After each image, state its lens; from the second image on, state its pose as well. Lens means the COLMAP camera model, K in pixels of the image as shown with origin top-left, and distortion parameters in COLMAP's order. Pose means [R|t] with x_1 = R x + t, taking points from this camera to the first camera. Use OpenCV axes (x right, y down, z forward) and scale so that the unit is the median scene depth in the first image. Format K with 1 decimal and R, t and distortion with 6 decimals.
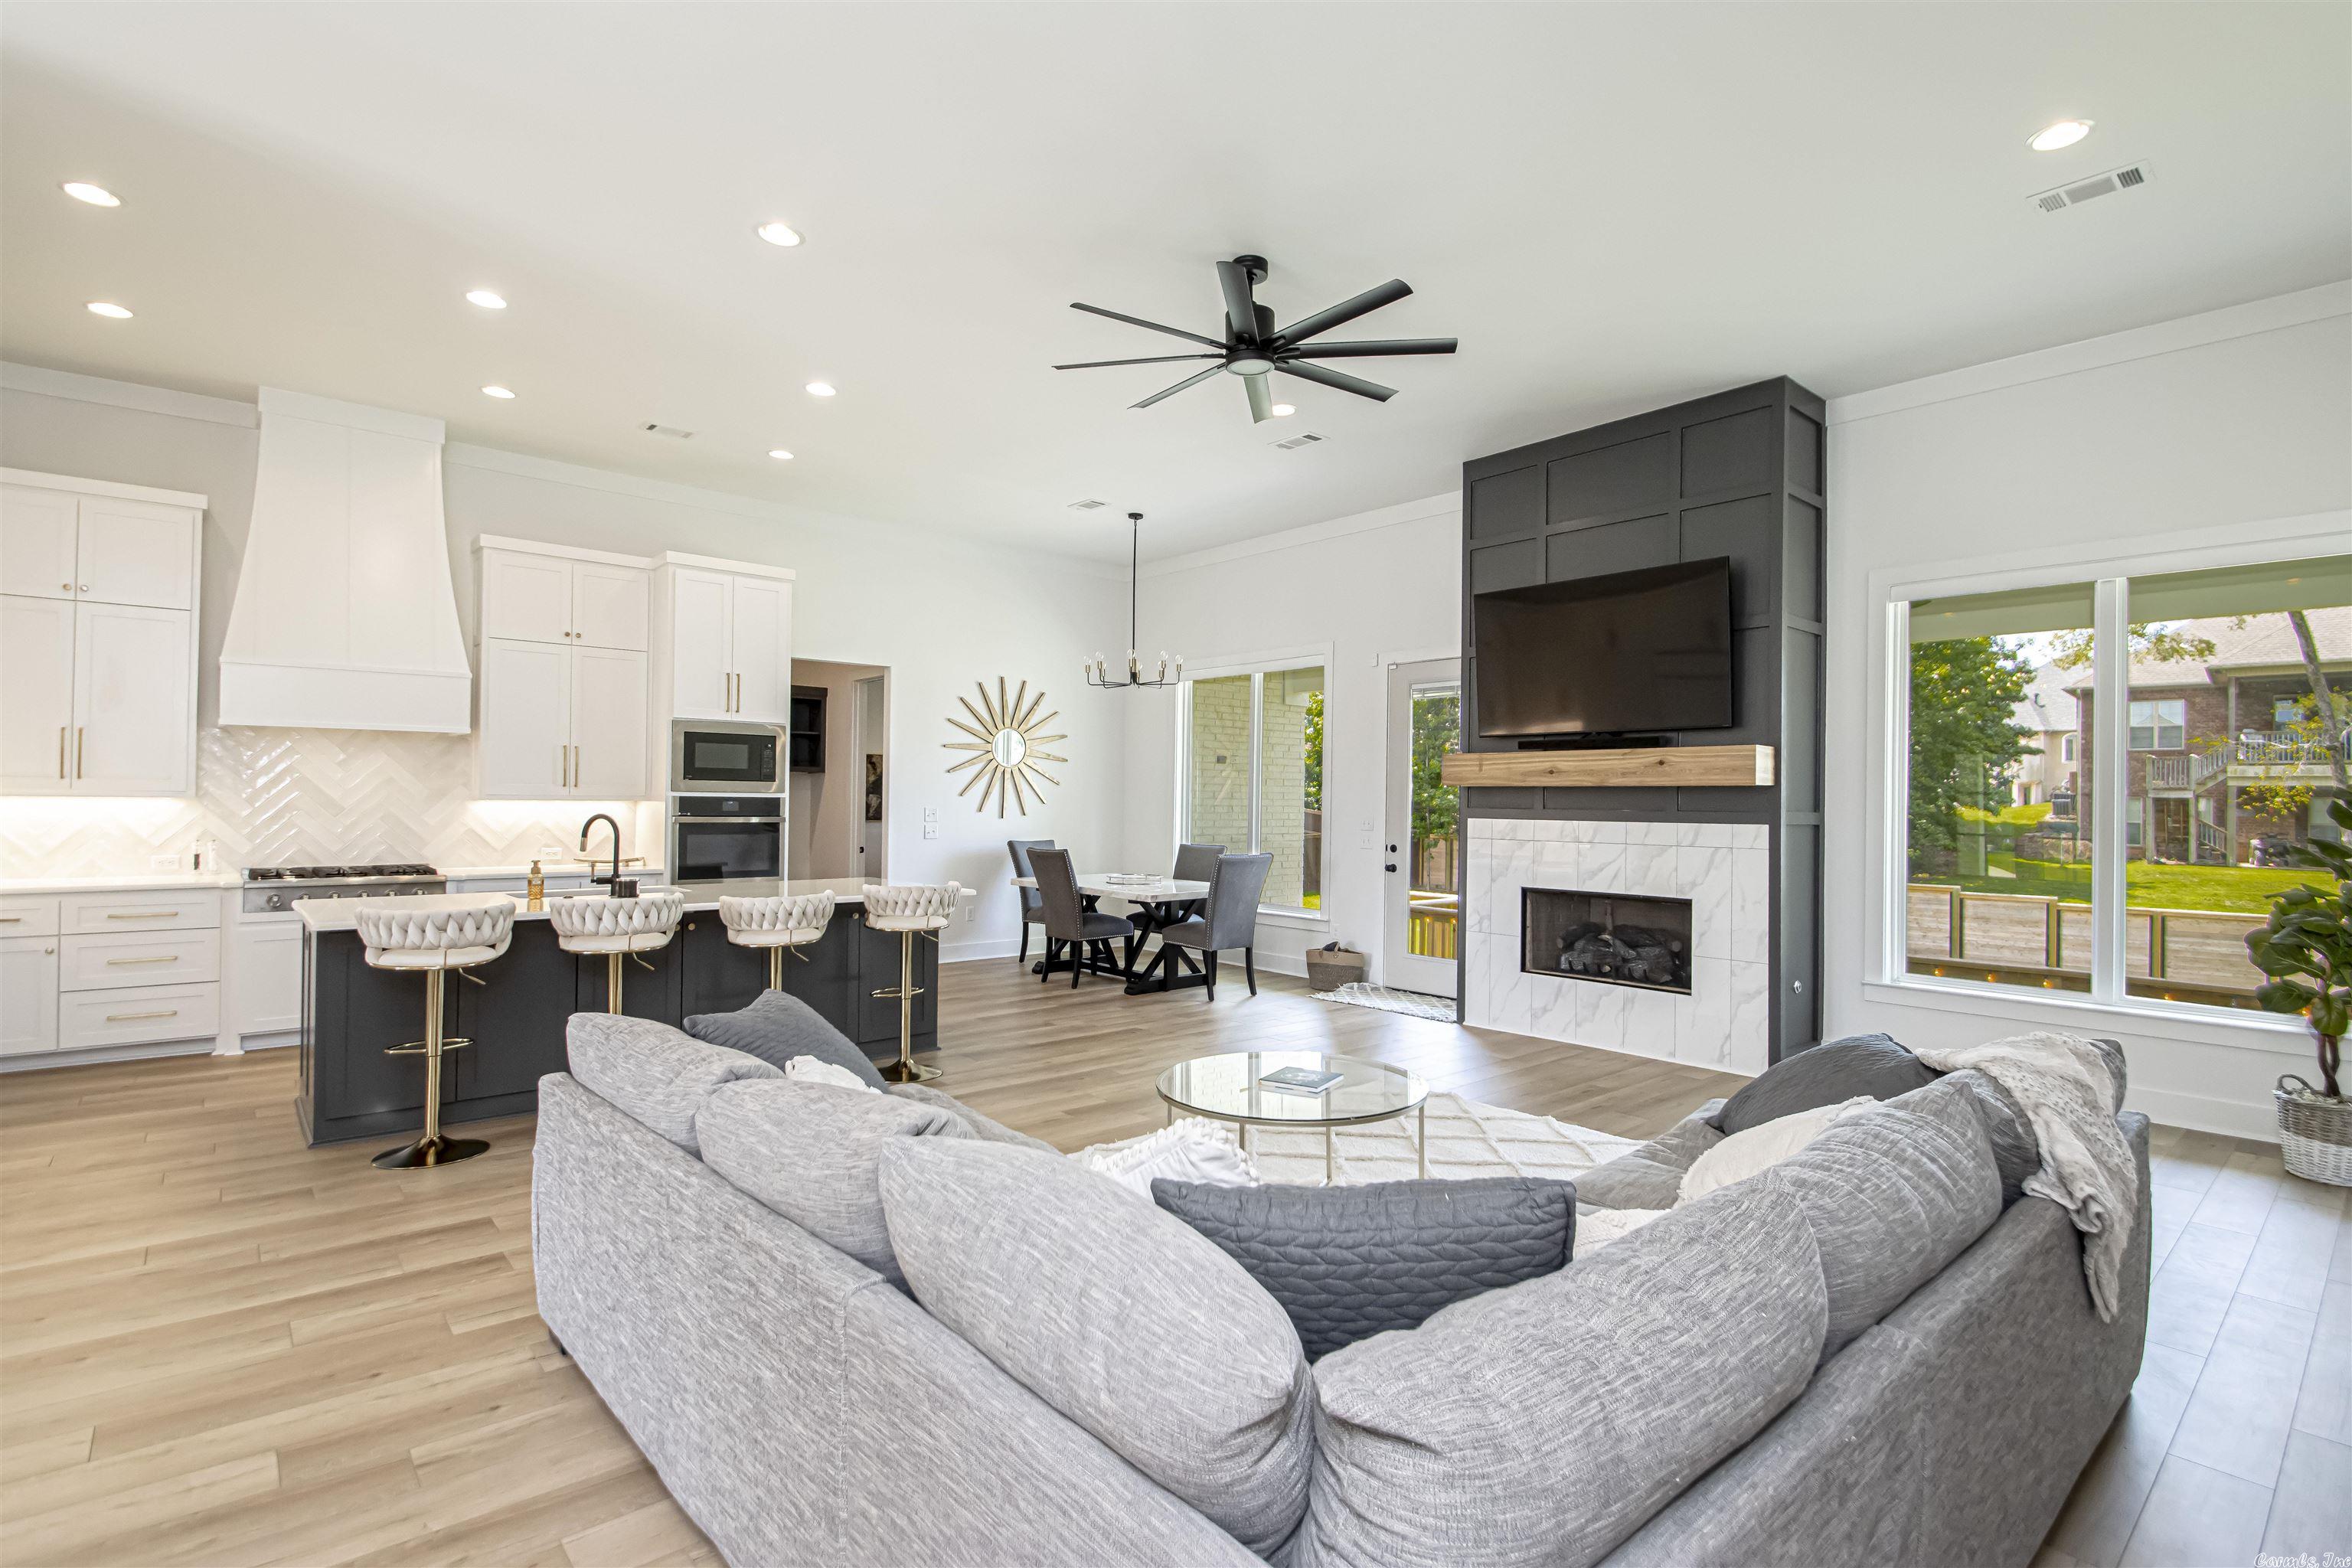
lens RADIAL K [[1162.4, 0, 1249.5], [0, 1162.4, 787.4], [0, 0, 1]] dist [0.000073, -0.012065]
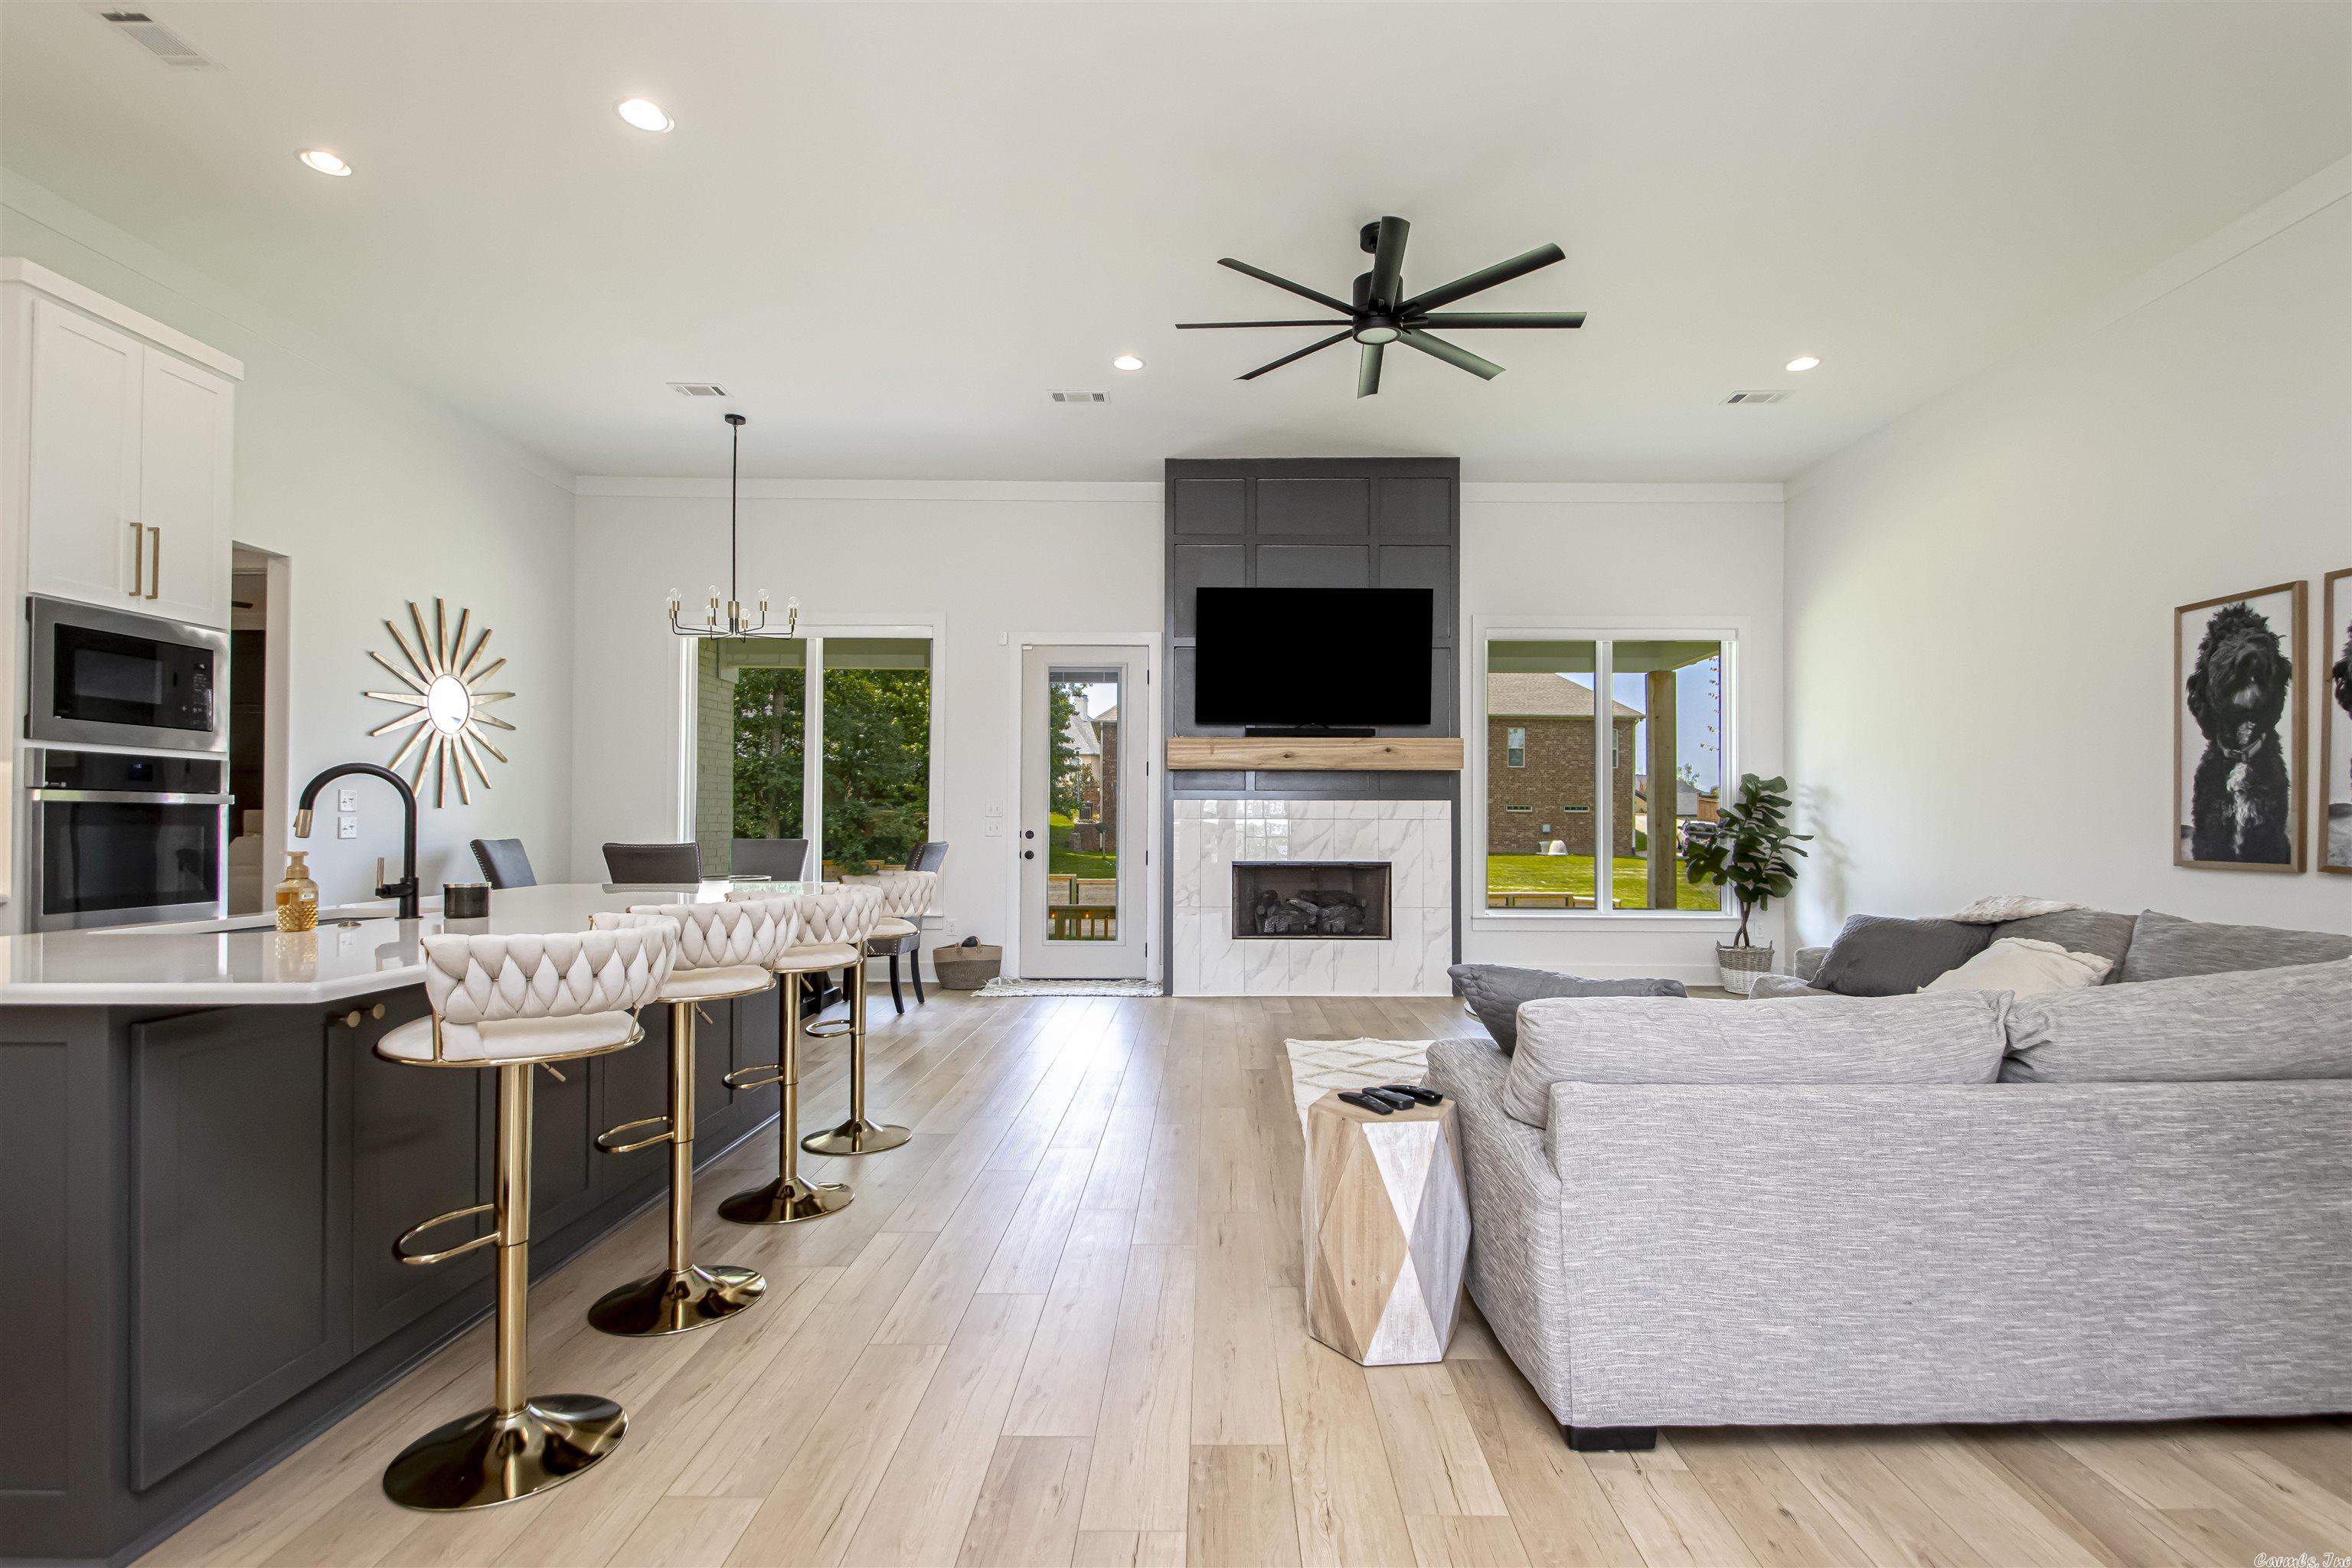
lens RADIAL K [[1117.1, 0, 1224.5], [0, 1117.1, 817.5], [0, 0, 1]] dist [0.019915, -0.019560]
pose [[0.653522, -0.005240, 0.756889, -0.578868], [-0.003321, 0.999947, 0.009789, 0.034181], [-0.756900, -0.008911, 0.653470, 0.323127]]
